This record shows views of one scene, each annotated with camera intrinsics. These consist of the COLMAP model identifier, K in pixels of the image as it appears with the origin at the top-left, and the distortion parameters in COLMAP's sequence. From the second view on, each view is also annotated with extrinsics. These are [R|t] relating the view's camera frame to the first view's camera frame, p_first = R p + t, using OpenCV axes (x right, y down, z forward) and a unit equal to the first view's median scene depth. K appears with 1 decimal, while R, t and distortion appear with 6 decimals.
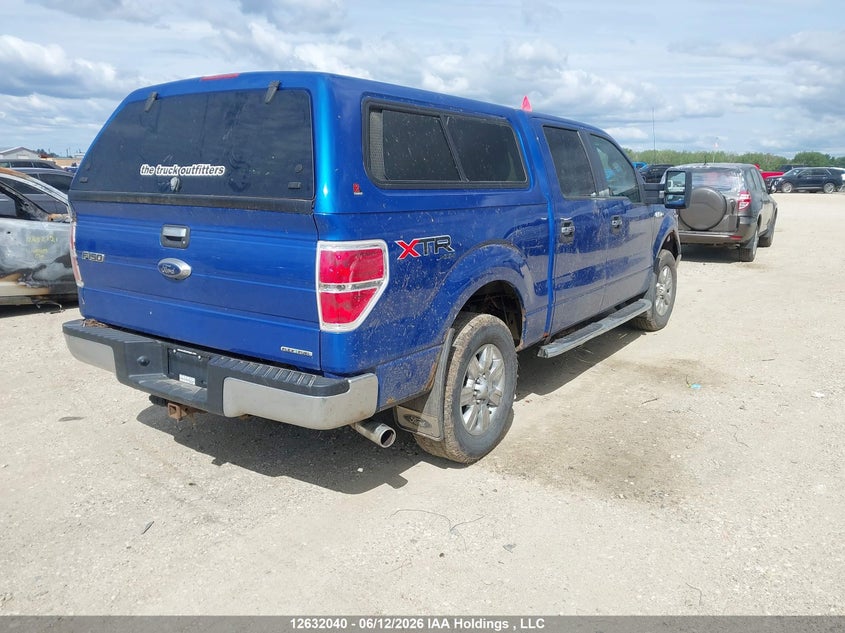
lens RADIAL K [[684.5, 0, 436.9], [0, 684.5, 317.0], [0, 0, 1]] dist [0.004952, 0.016840]
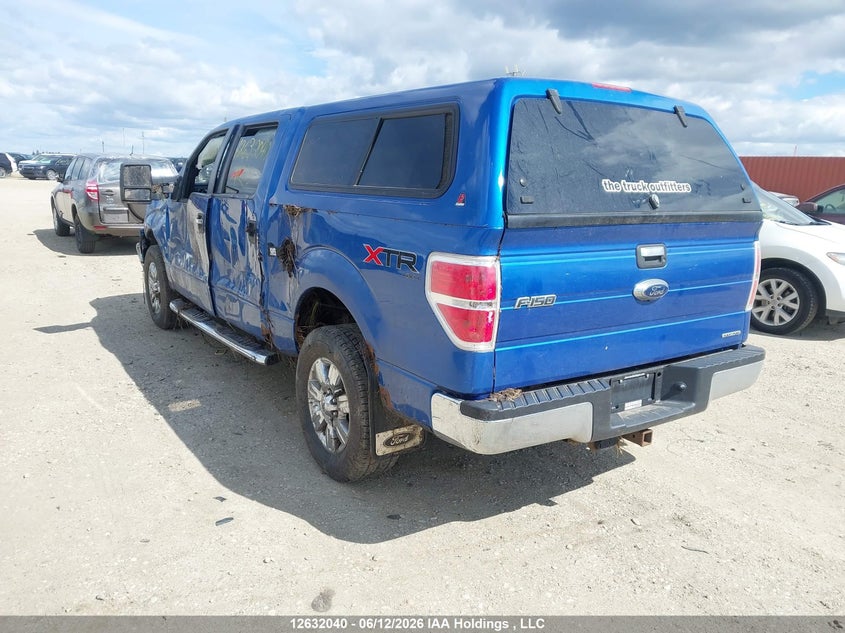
lens RADIAL K [[684.5, 0, 436.9], [0, 684.5, 317.0], [0, 0, 1]] dist [0.004952, 0.016840]
pose [[0.356935, -0.187815, 0.915053, -1.378747], [0.164593, 0.976898, 0.136306, -0.213953], [-0.919514, 0.101959, 0.379602, 0.921005]]
